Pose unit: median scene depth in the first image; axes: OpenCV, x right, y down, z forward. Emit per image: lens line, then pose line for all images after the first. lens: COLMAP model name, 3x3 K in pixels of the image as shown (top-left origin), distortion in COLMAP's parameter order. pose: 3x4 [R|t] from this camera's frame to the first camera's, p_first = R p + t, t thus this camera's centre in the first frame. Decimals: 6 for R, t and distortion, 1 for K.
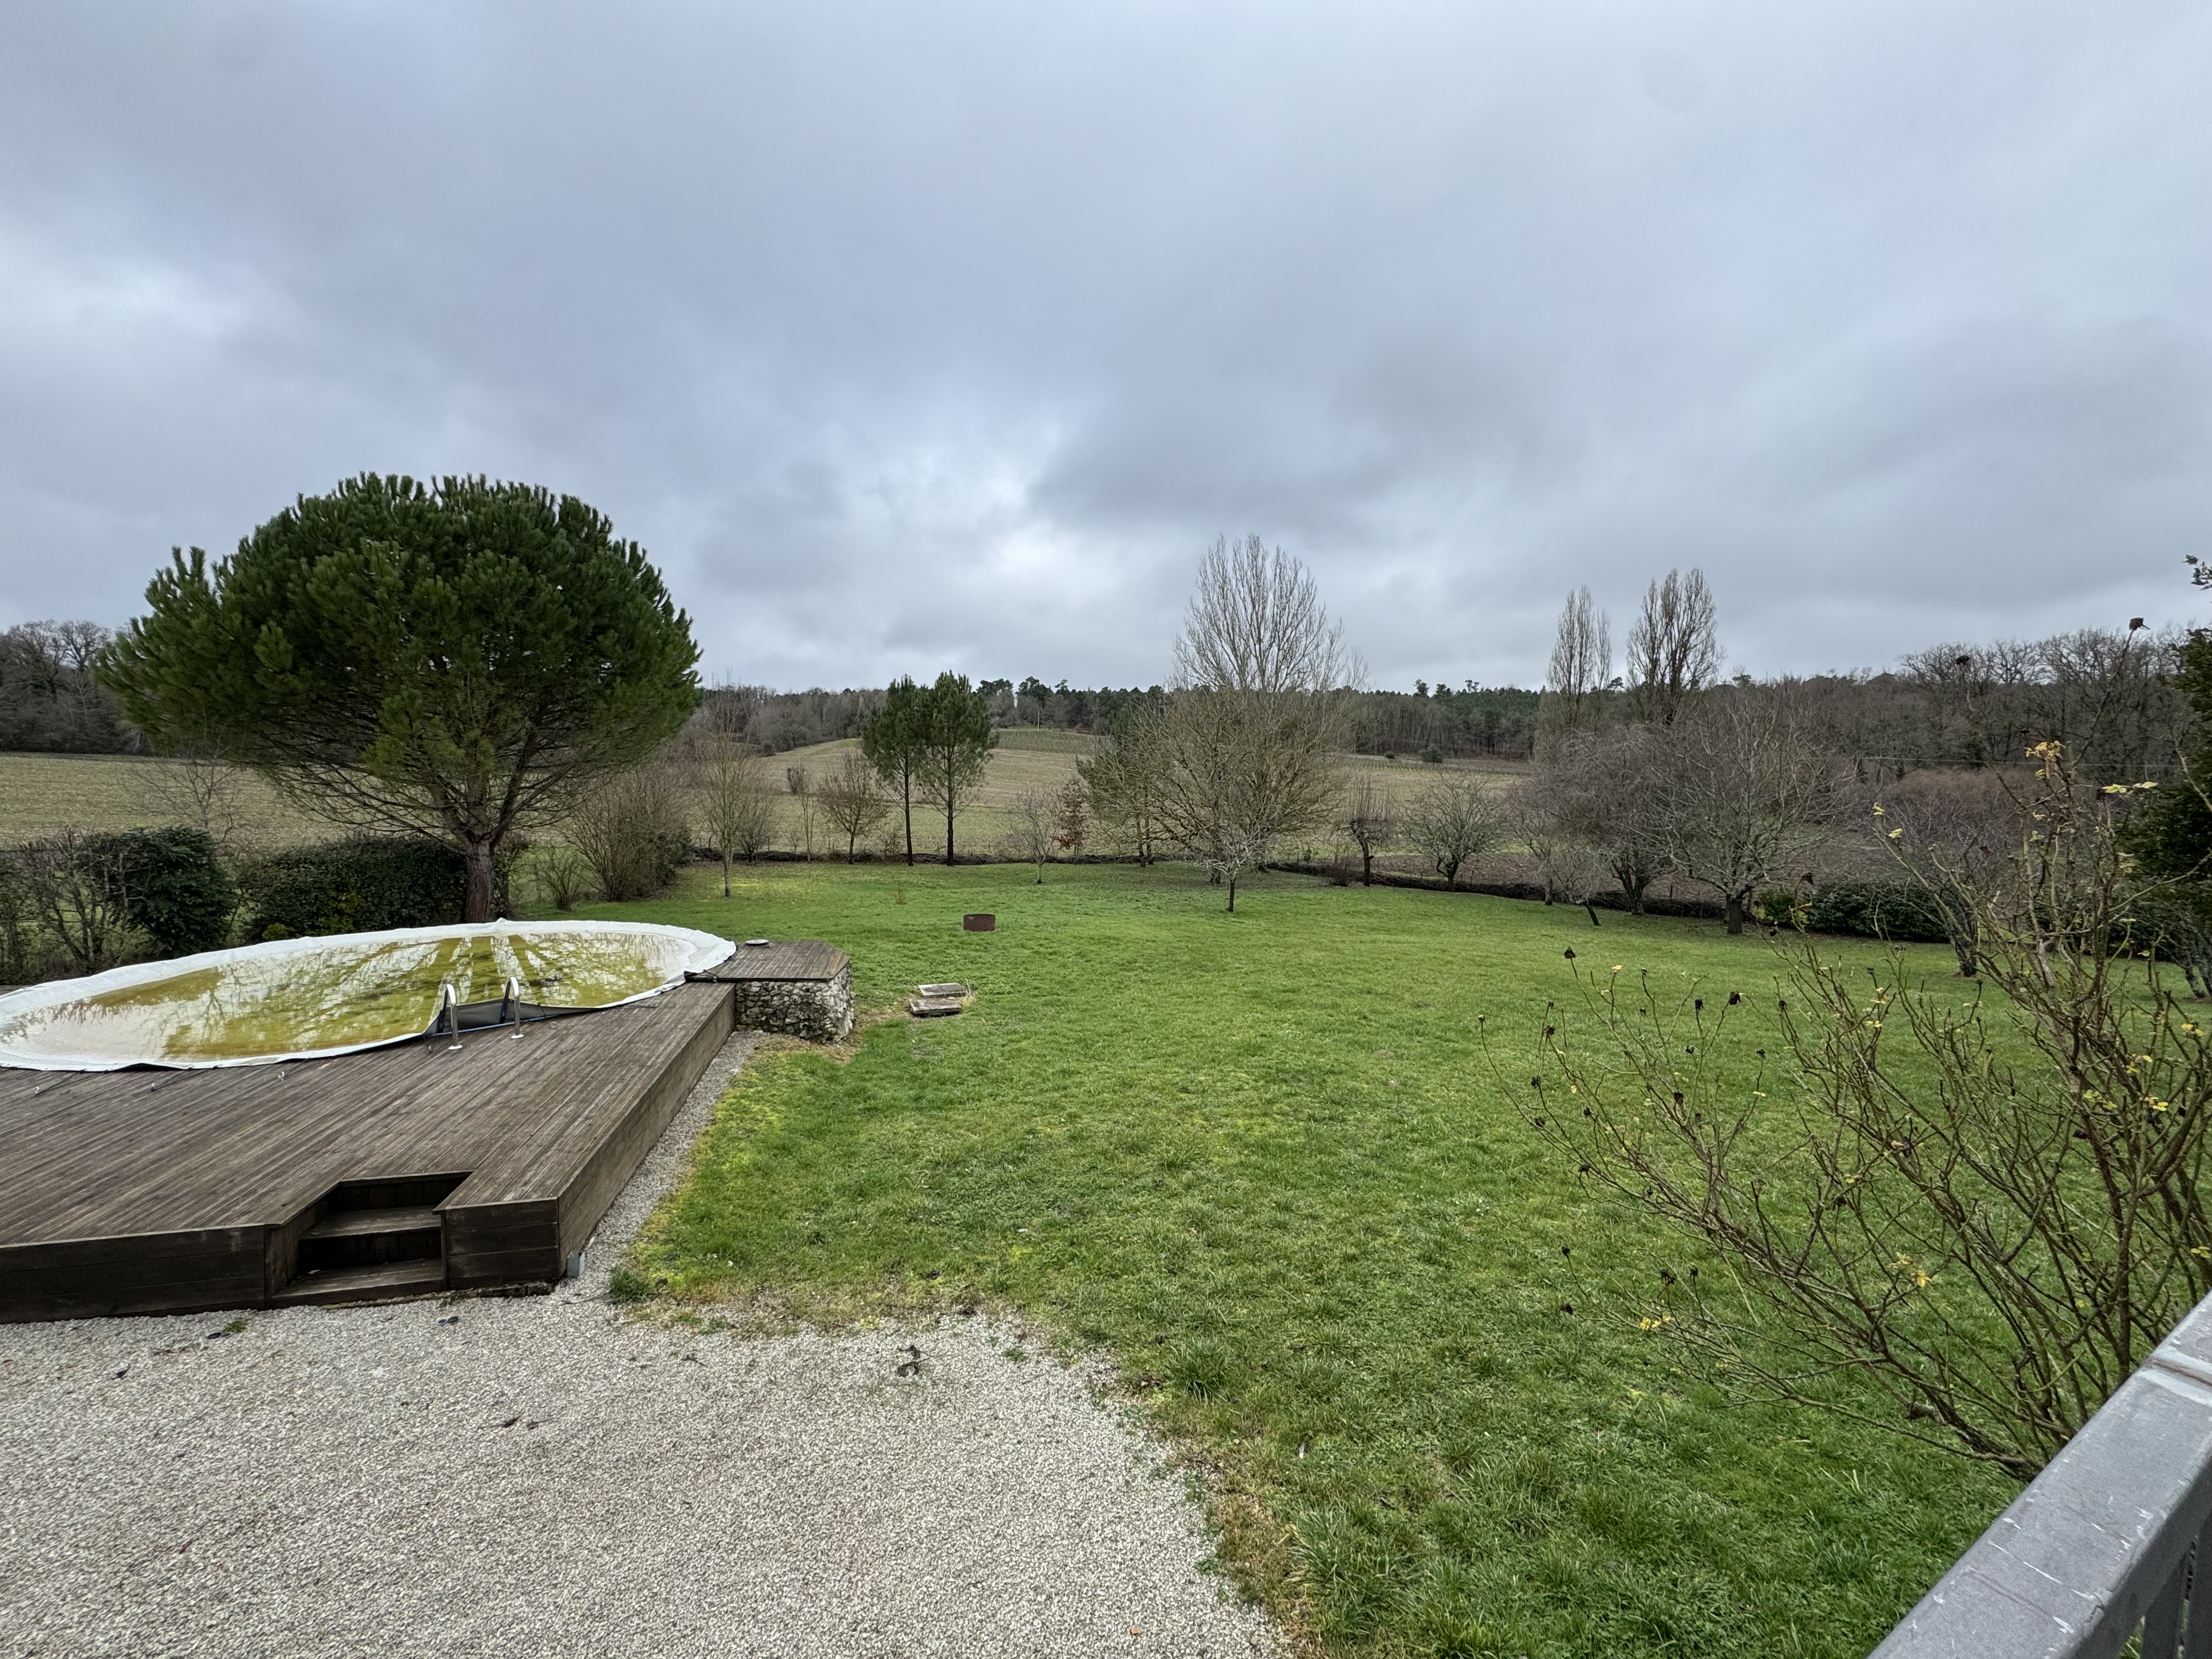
lens RADIAL K [[875.0, 0, 1104.7], [0, 875.0, 826.4], [0, 0, 1]] dist [-0.000546, -0.001773]
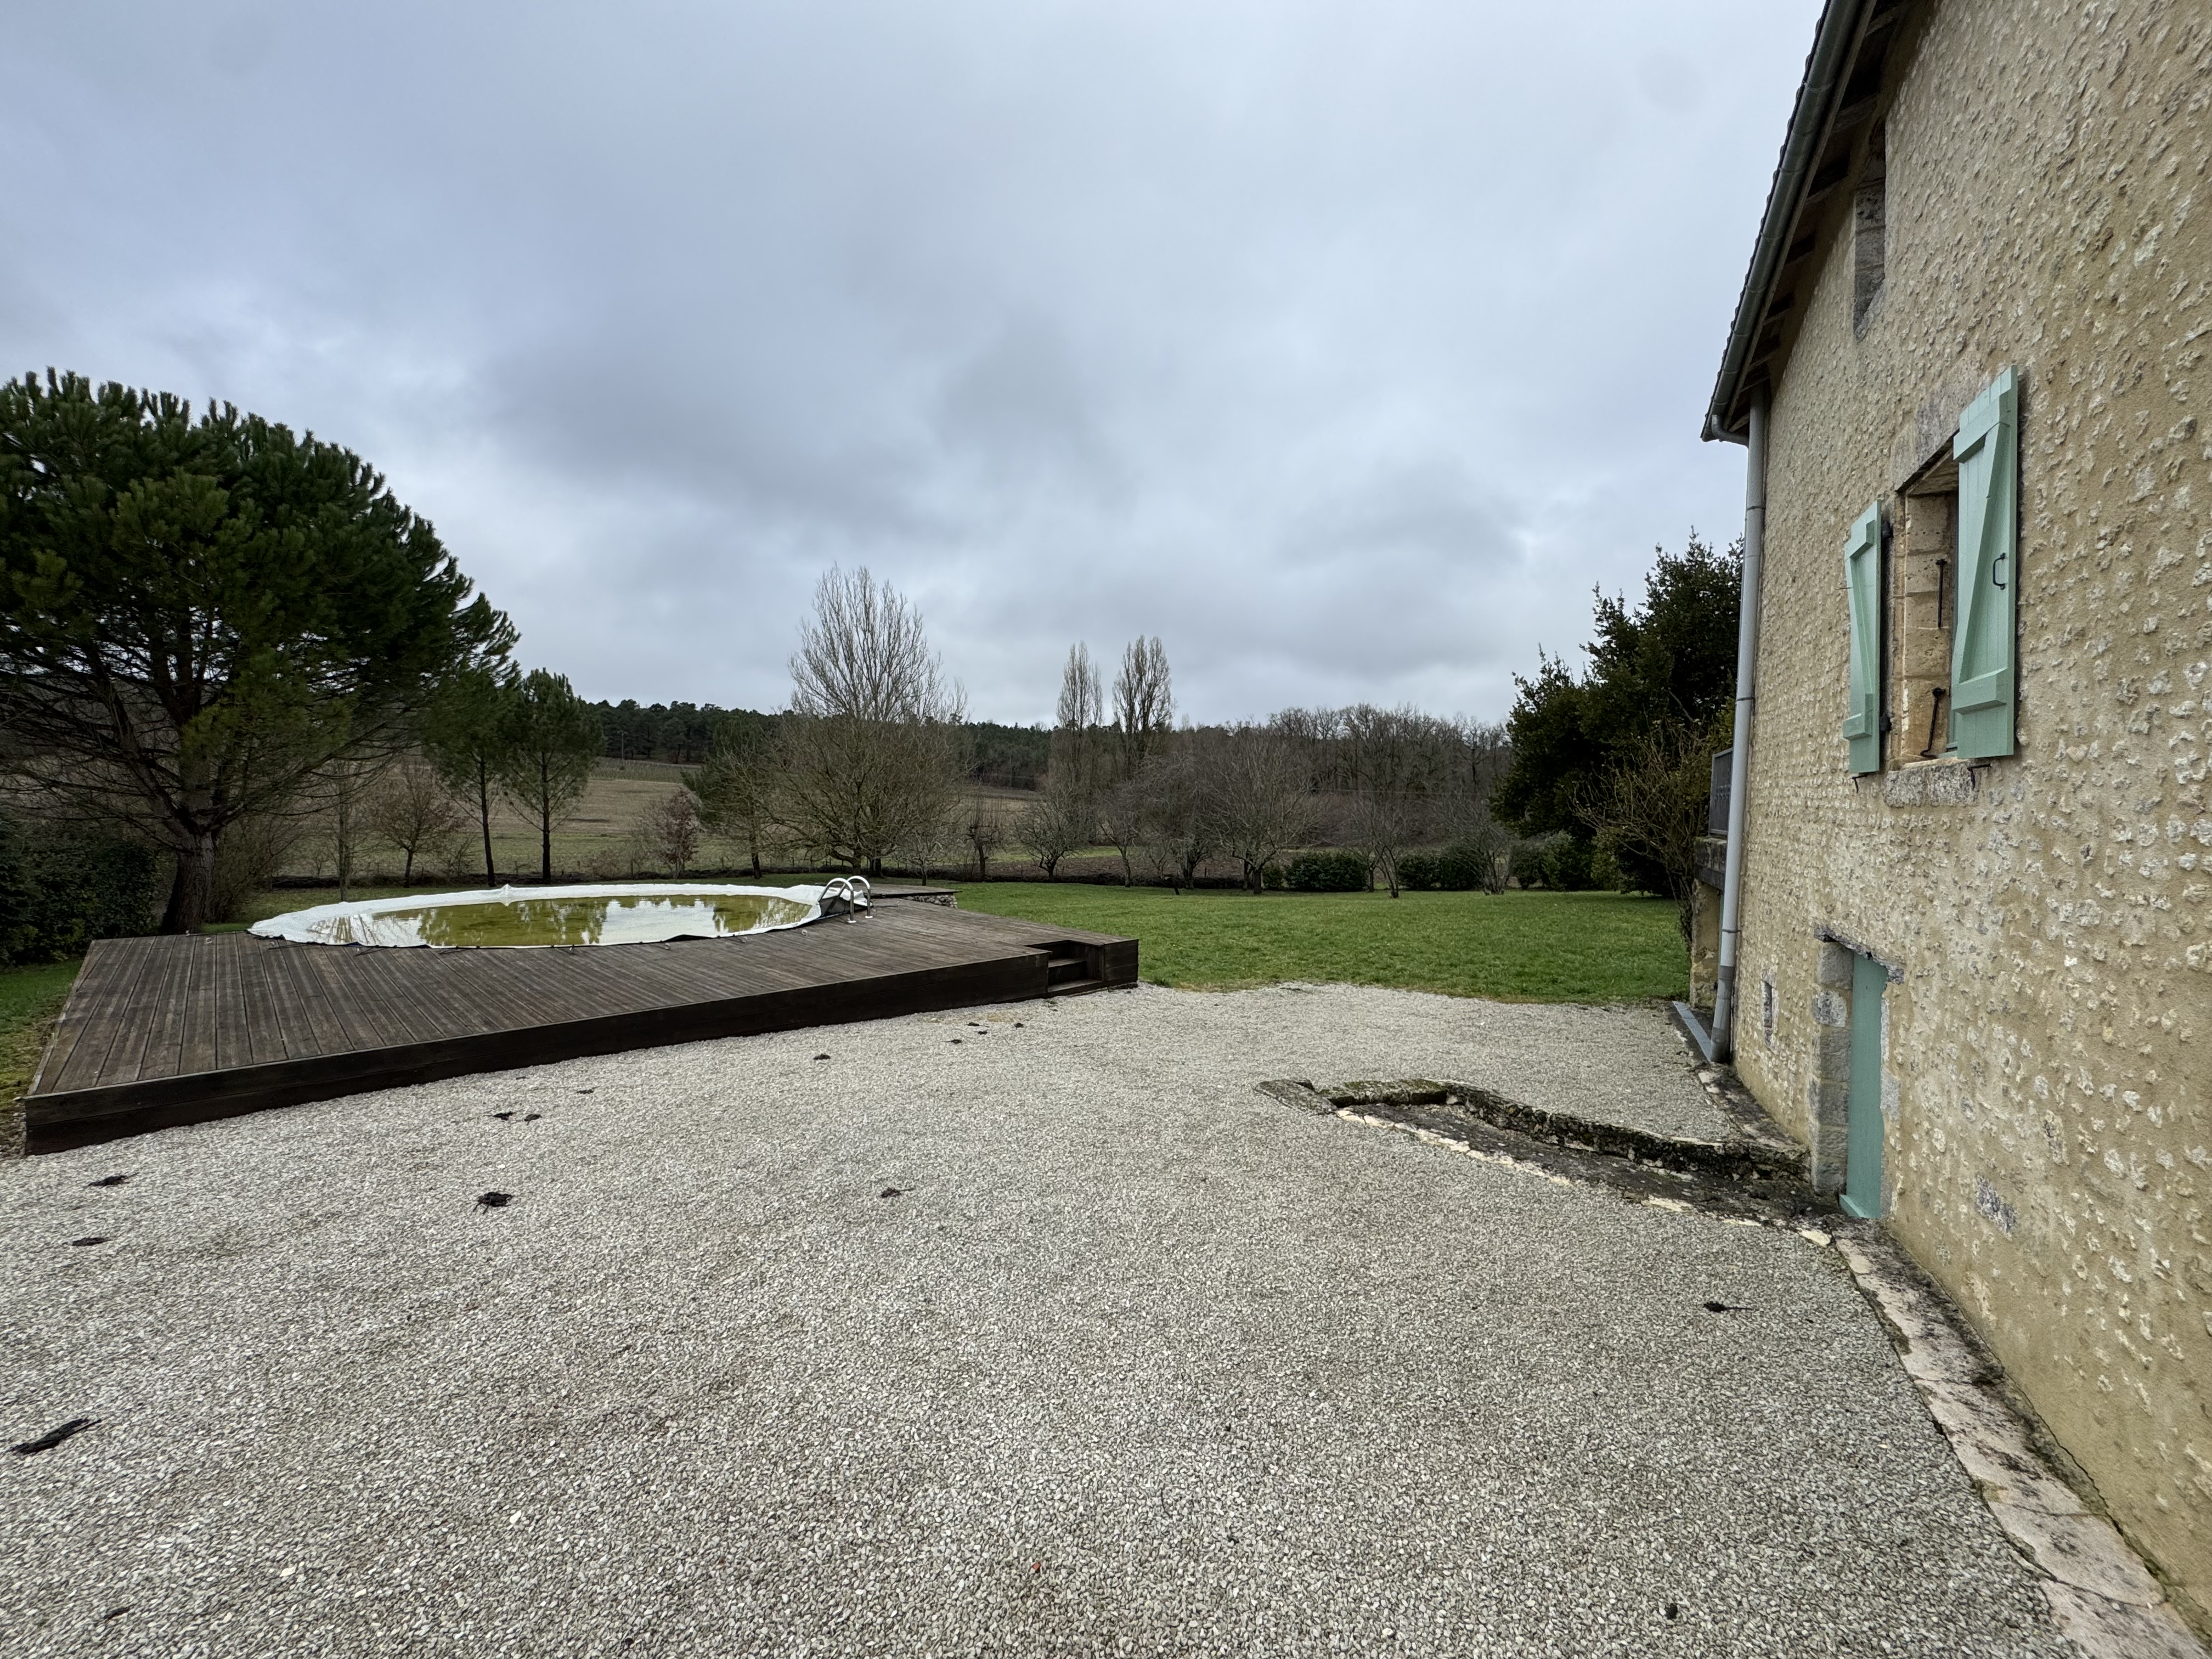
lens RADIAL K [[875.0, 0, 1099.3], [0, 875.0, 833.1], [0, 0, 1]] dist [-0.000546, -0.001773]
pose [[0.844059, -0.015330, 0.536031, -0.182588], [0.027974, 0.999489, -0.015464, 0.022422], [-0.535520, 0.028047, 0.844057, -0.064865]]
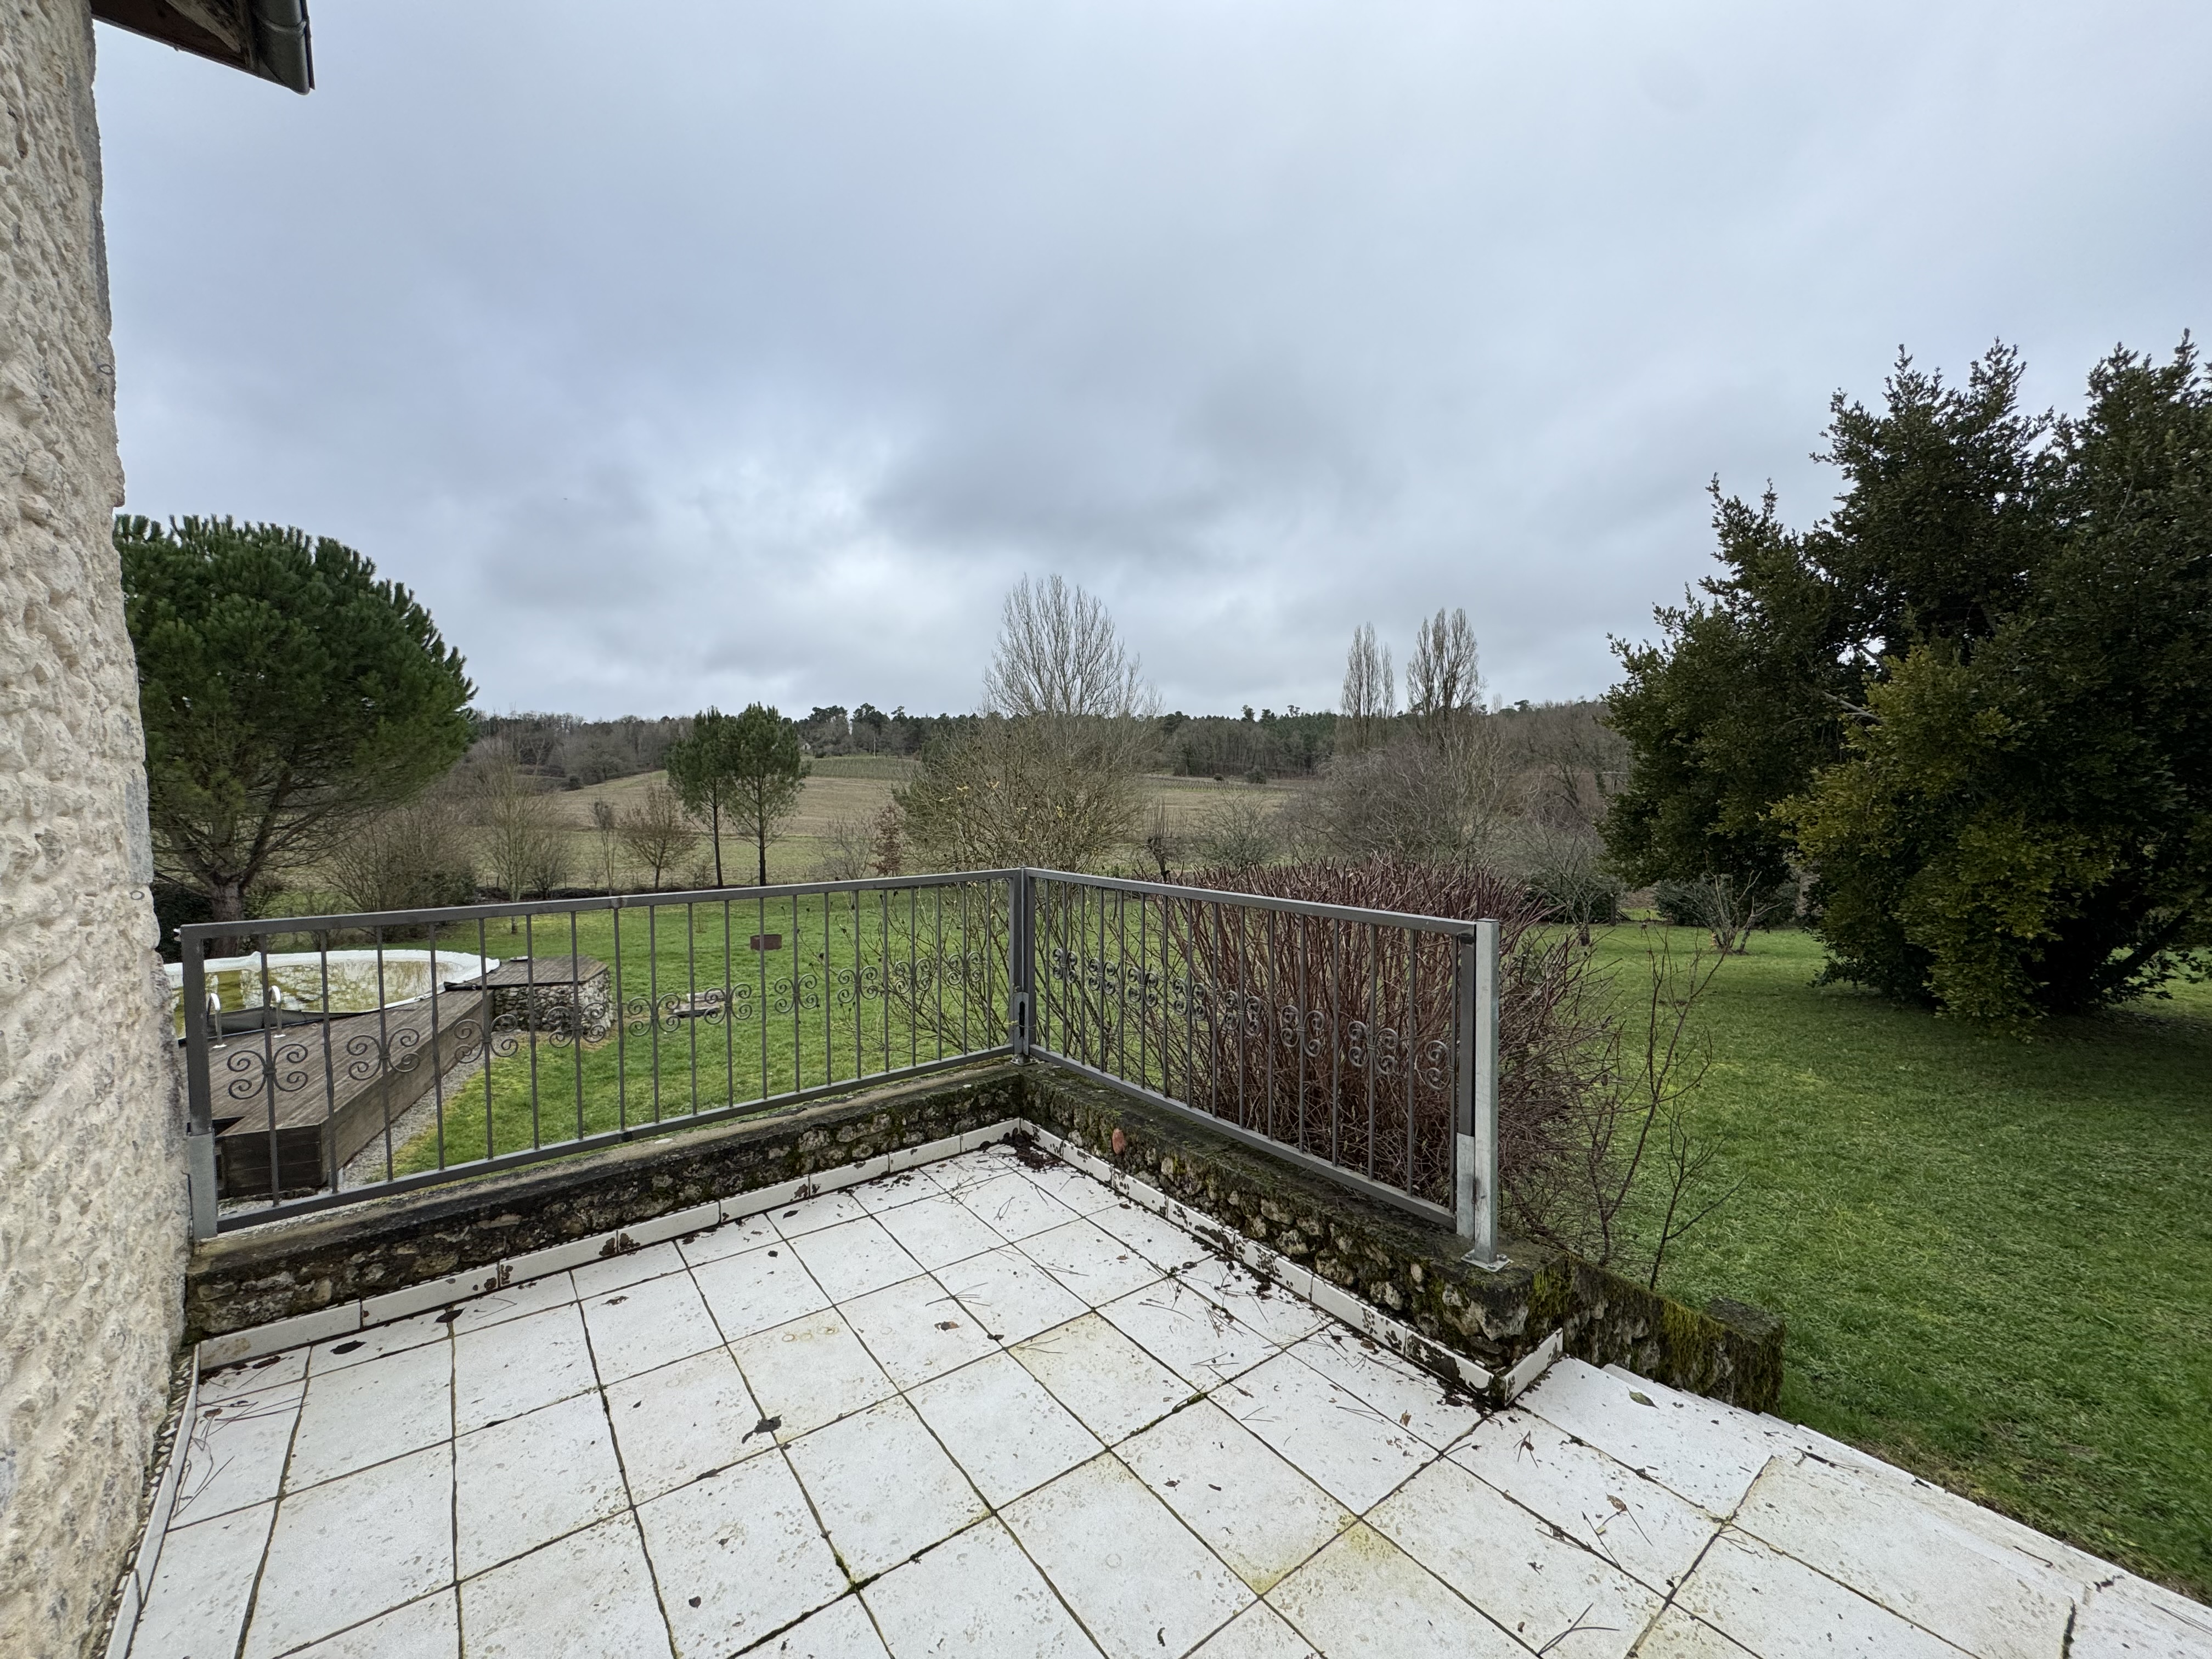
lens RADIAL K [[875.0, 0, 1101.8], [0, 875.0, 828.2], [0, 0, 1]] dist [-0.000546, -0.001773]
pose [[0.984635, -0.027003, 0.172525, 0.035427], [0.031607, 0.999212, -0.023996, 0.004069], [-0.171741, 0.029081, 0.984713, -0.056650]]
